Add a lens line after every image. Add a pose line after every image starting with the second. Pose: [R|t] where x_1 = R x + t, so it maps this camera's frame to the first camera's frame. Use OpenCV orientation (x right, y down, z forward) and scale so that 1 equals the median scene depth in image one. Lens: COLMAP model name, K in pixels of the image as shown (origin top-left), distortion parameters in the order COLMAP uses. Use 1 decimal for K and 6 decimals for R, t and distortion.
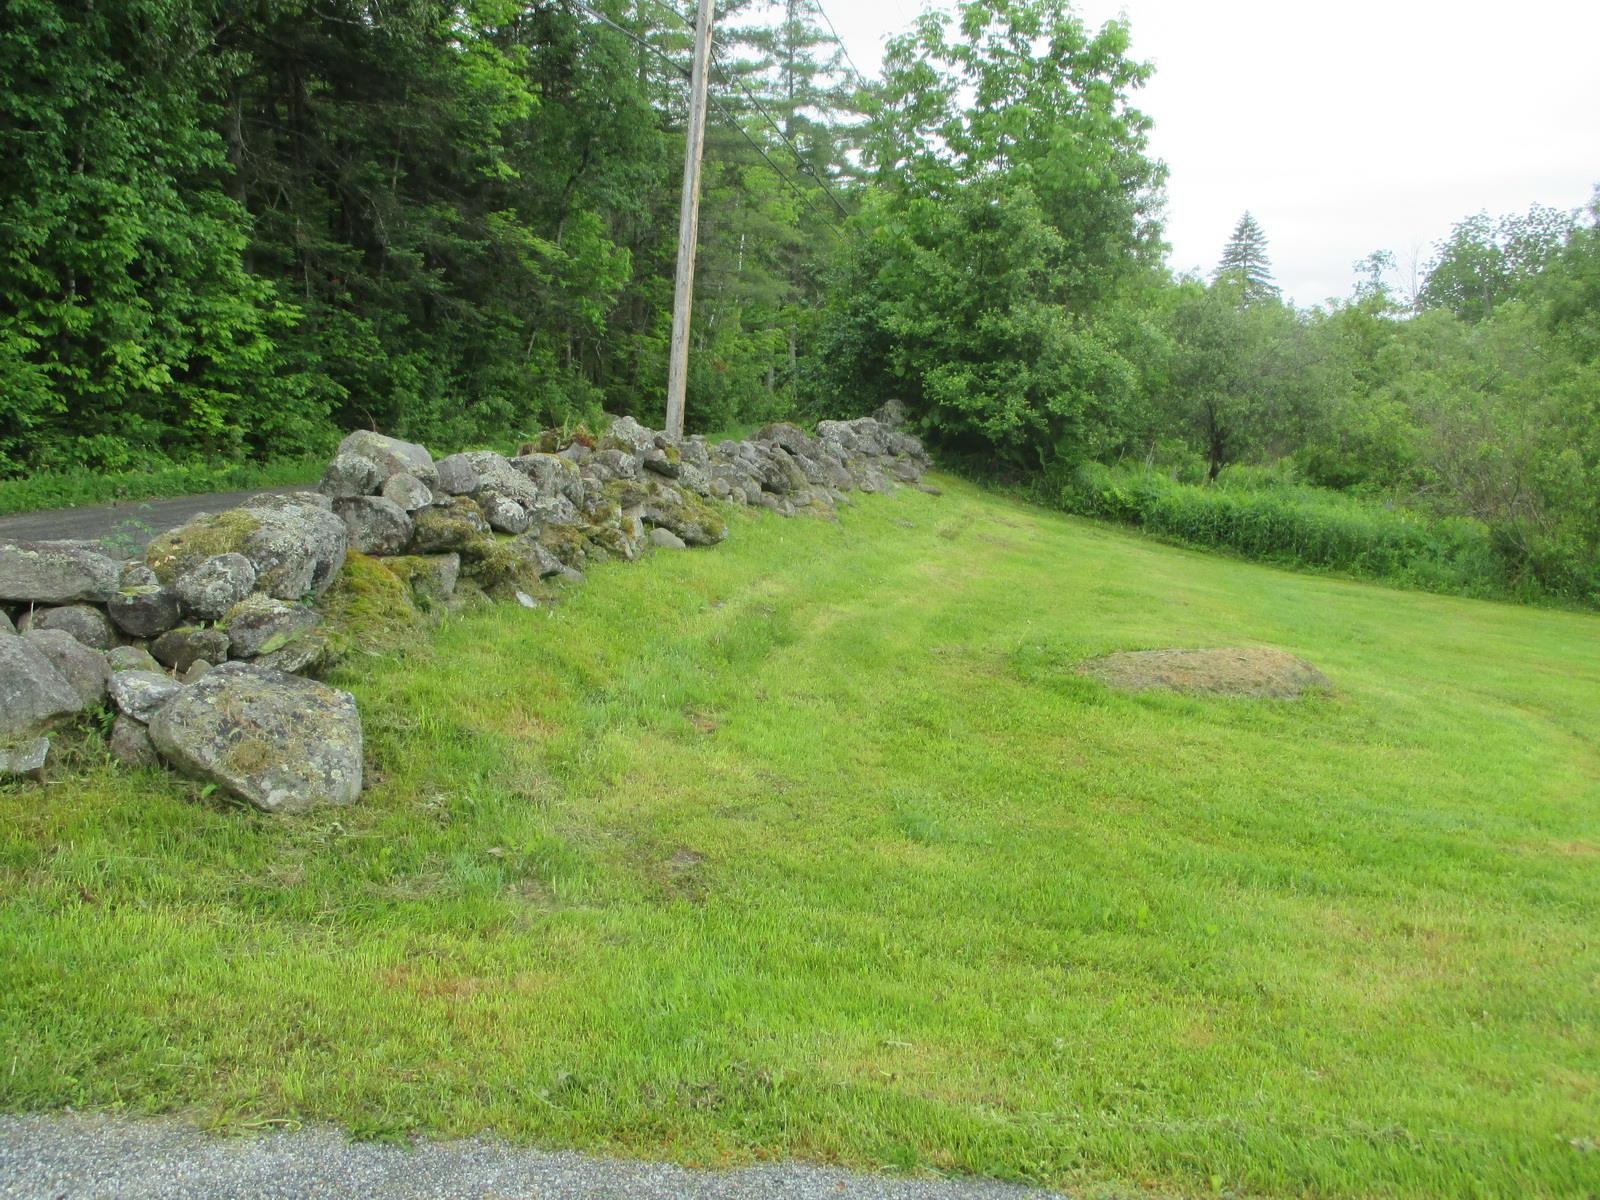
lens RADIAL K [[1405.4, 0, 800.0], [0, 1405.4, 600.0], [0, 0, 1]] dist [-0.019589, 0.022891]
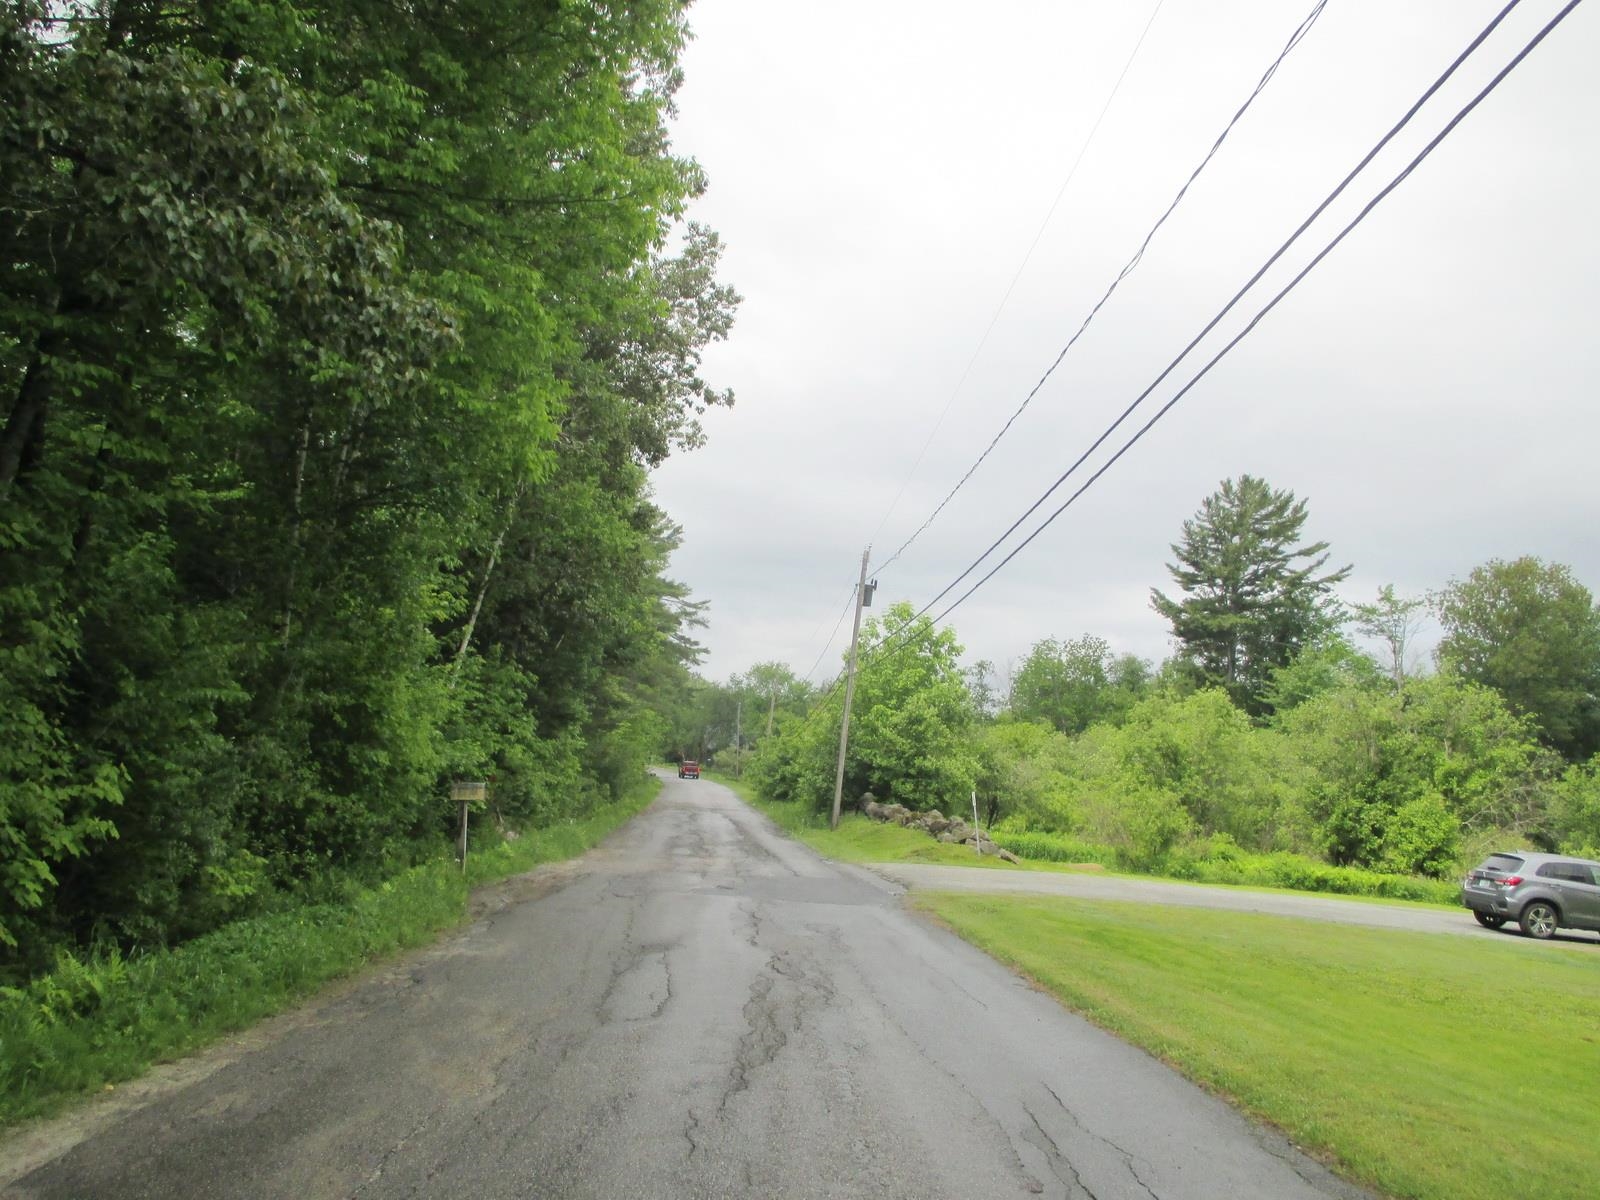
lens RADIAL K [[1405.4, 0, 800.0], [0, 1405.4, 600.0], [0, 0, 1]] dist [-0.019589, 0.022891]
pose [[0.959929, 0.054840, 0.274824, -0.725554], [0.014672, 0.969486, -0.244706, 0.115858], [-0.279858, 0.238933, 0.929834, -1.226270]]
